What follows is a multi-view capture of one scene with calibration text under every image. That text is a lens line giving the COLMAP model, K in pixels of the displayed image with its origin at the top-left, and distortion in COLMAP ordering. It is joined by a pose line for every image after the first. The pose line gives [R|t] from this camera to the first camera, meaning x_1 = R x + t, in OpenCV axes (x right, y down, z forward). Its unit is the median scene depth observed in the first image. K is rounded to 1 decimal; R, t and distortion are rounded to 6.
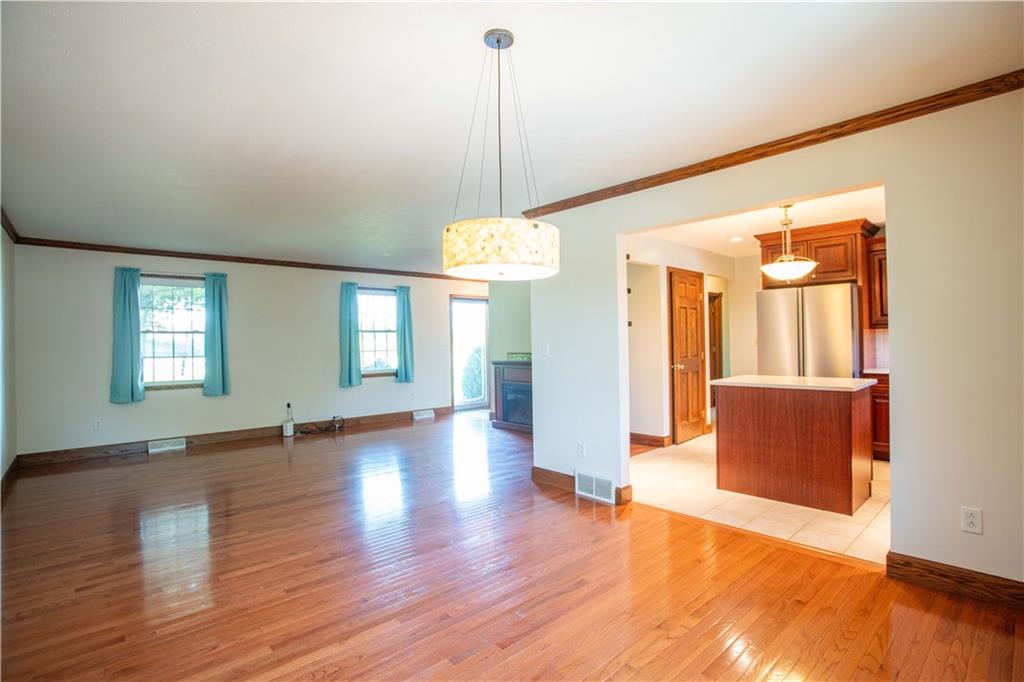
lens RADIAL K [[496.8, 0, 519.3], [0, 496.8, 337.6], [0, 0, 1]] dist [-0.084407, 0.039704]
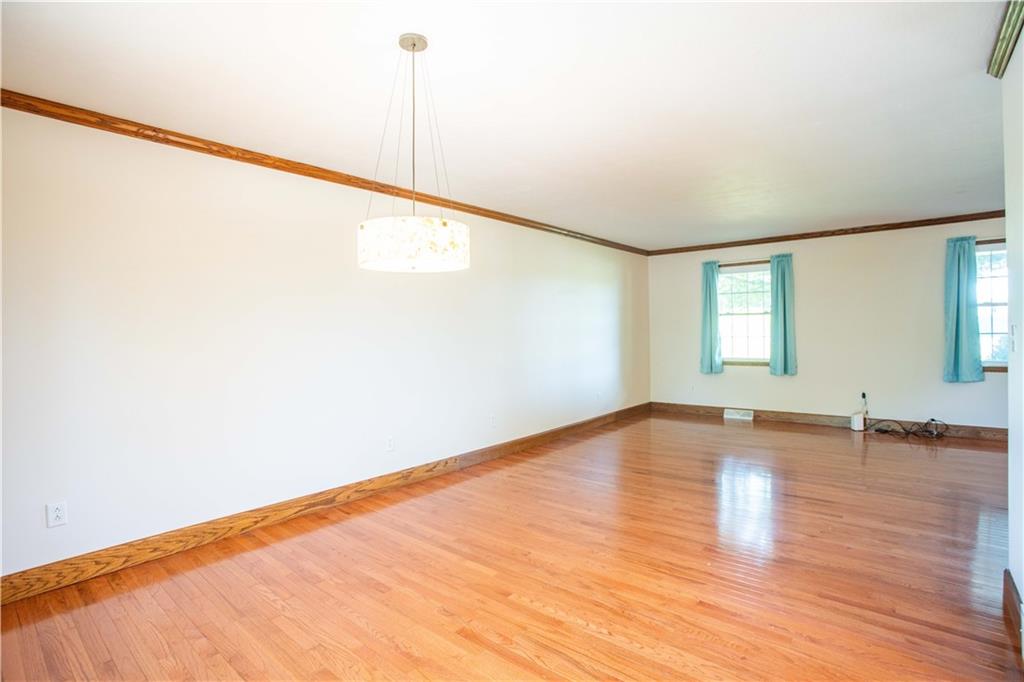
lens RADIAL K [[496.8, 0, 519.3], [0, 496.8, 337.6], [0, 0, 1]] dist [-0.084407, 0.039704]
pose [[0.141375, 0.025925, -0.989617, 0.308357], [0.022729, 0.999308, 0.029426, -0.001579], [0.989695, -0.026653, 0.140687, 0.316175]]
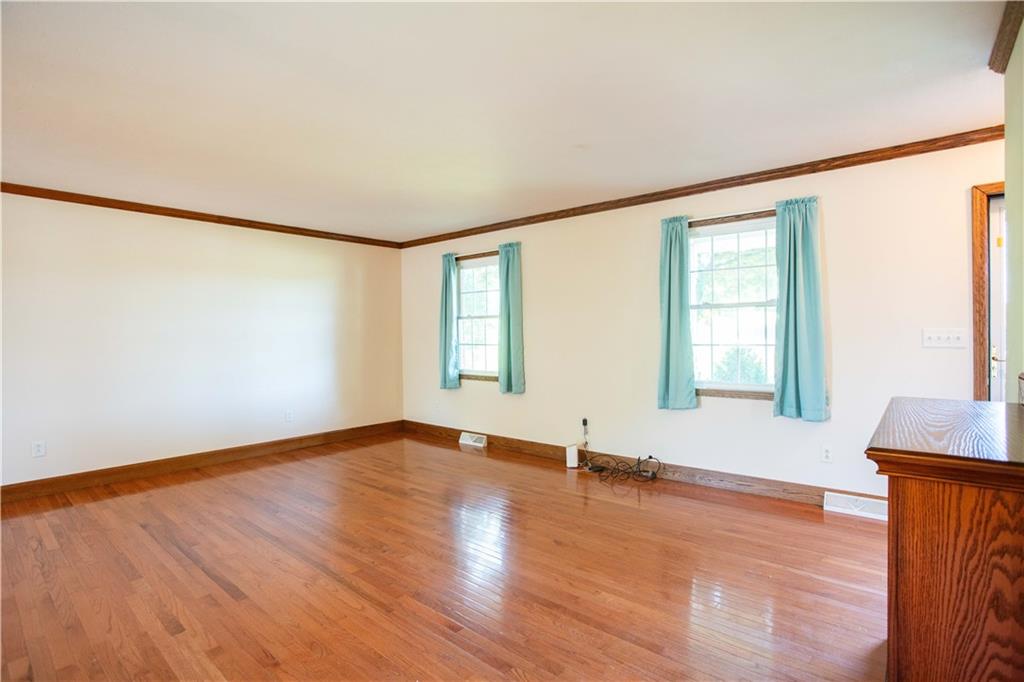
lens RADIAL K [[496.8, 0, 519.3], [0, 496.8, 337.6], [0, 0, 1]] dist [-0.084407, 0.039704]
pose [[0.133751, 0.023591, -0.990734, 0.209086], [0.016482, 0.999525, 0.026025, 0.004108], [0.990878, -0.019810, 0.133299, 0.917654]]
